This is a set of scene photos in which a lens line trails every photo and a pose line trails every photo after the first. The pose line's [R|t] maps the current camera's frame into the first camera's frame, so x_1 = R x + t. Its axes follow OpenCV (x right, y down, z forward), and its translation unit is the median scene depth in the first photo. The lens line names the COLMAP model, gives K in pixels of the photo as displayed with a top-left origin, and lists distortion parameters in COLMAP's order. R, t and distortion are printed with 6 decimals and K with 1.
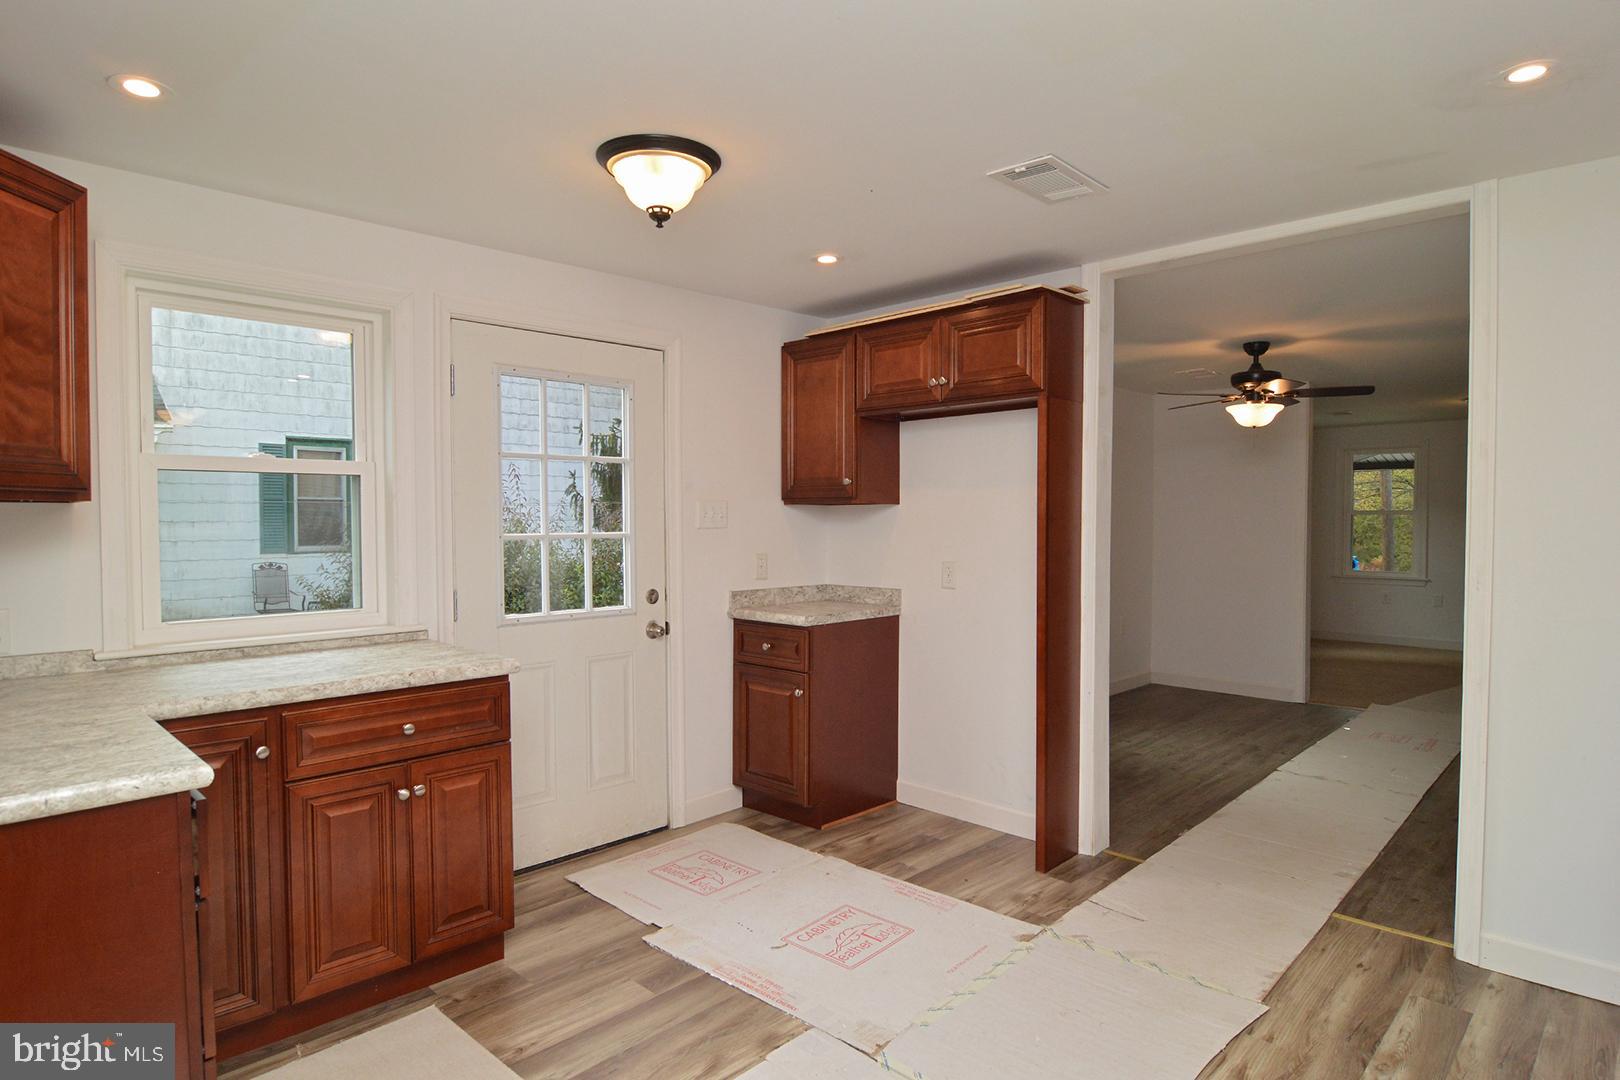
lens RADIAL K [[903.8, 0, 816.2], [0, 903.8, 535.4], [0, 0, 1]] dist [-0.009260, -0.006304]
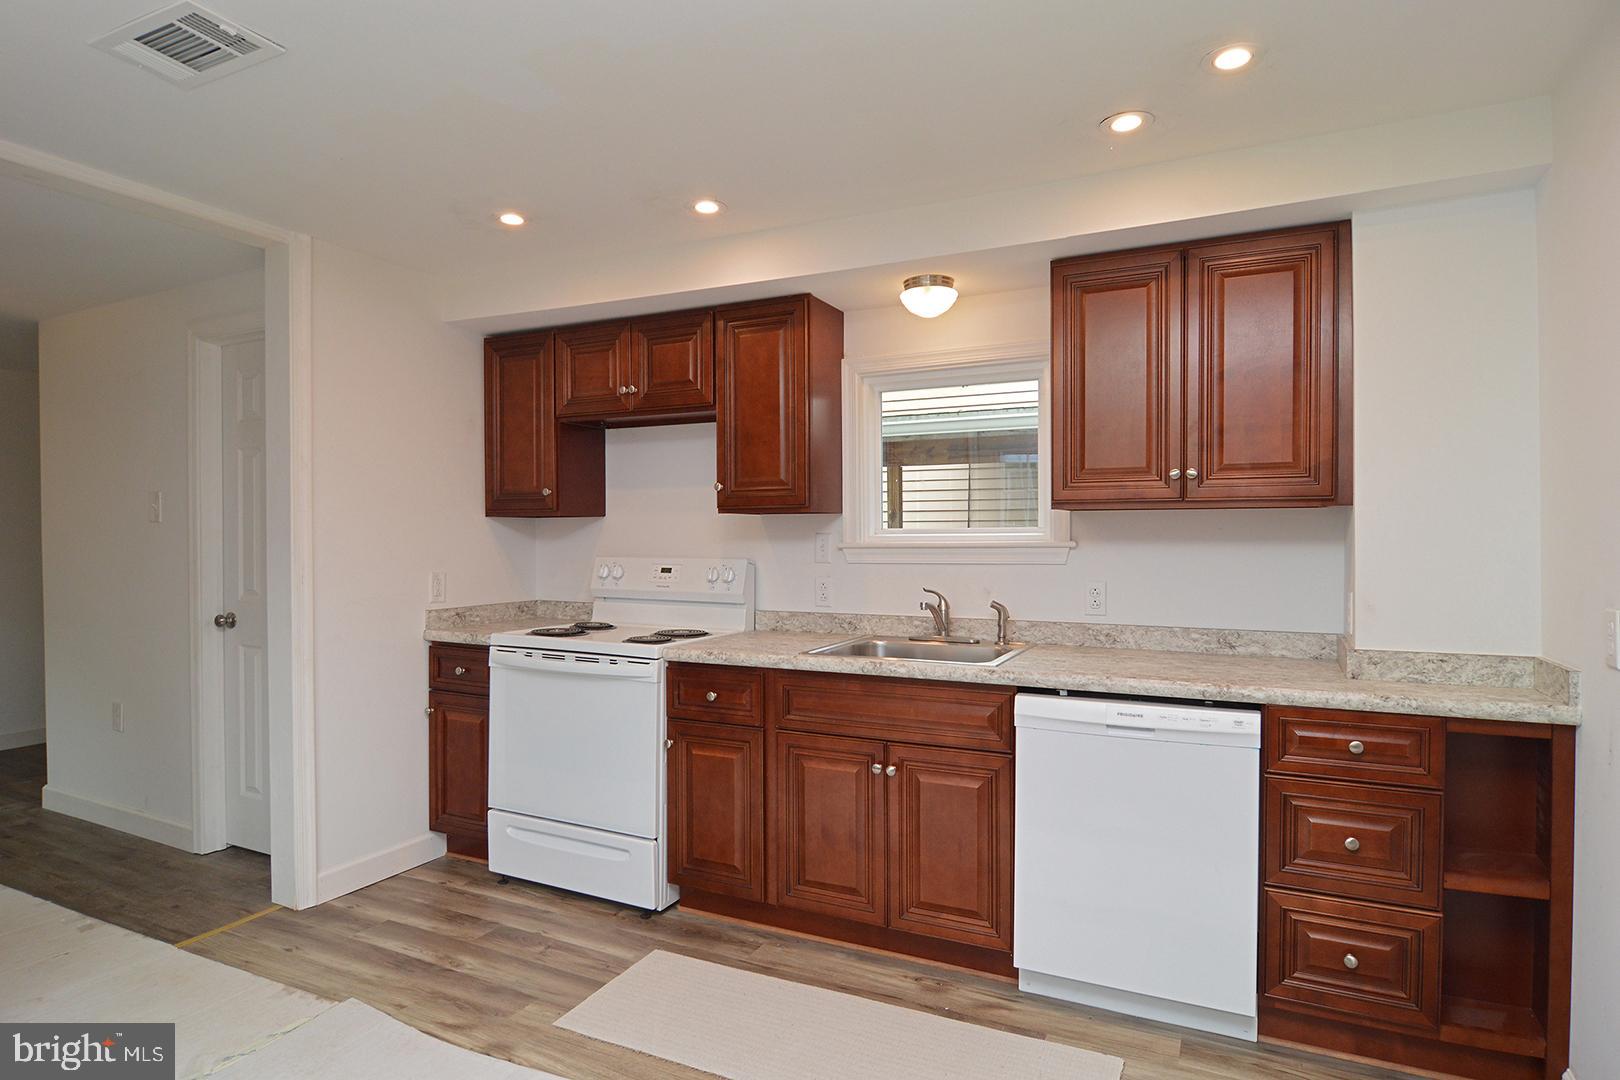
lens RADIAL K [[903.8, 0, 804.2], [0, 903.8, 540.7], [0, 0, 1]] dist [-0.009260, -0.006304]
pose [[-0.303455, -0.036444, 0.952149, -0.520473], [0.018398, 0.998858, 0.044096, -0.029785], [-0.952668, 0.030899, -0.302438, 0.685960]]
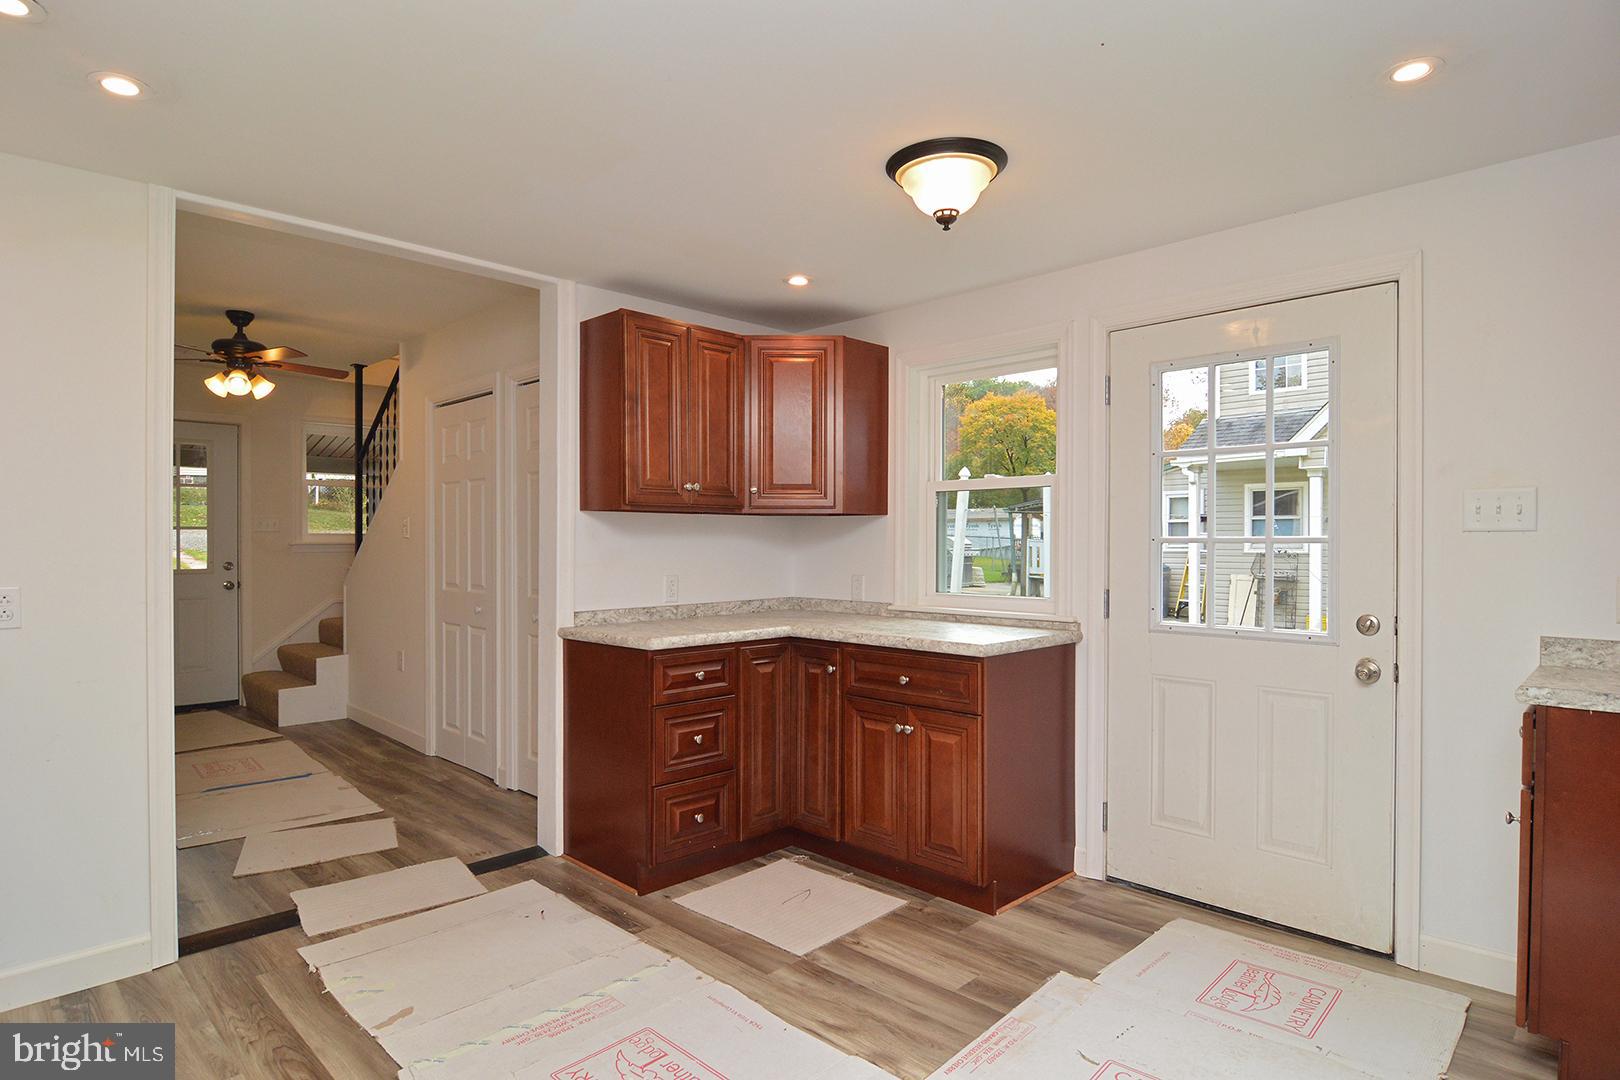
lens RADIAL K [[903.8, 0, 810.8], [0, 903.8, 546.0], [0, 0, 1]] dist [-0.009260, -0.006304]
pose [[-0.025004, 0.007572, -0.999659, 0.744227], [-0.020799, 0.999751, 0.008093, 0.010150], [0.999471, 0.020994, -0.024840, 0.772450]]
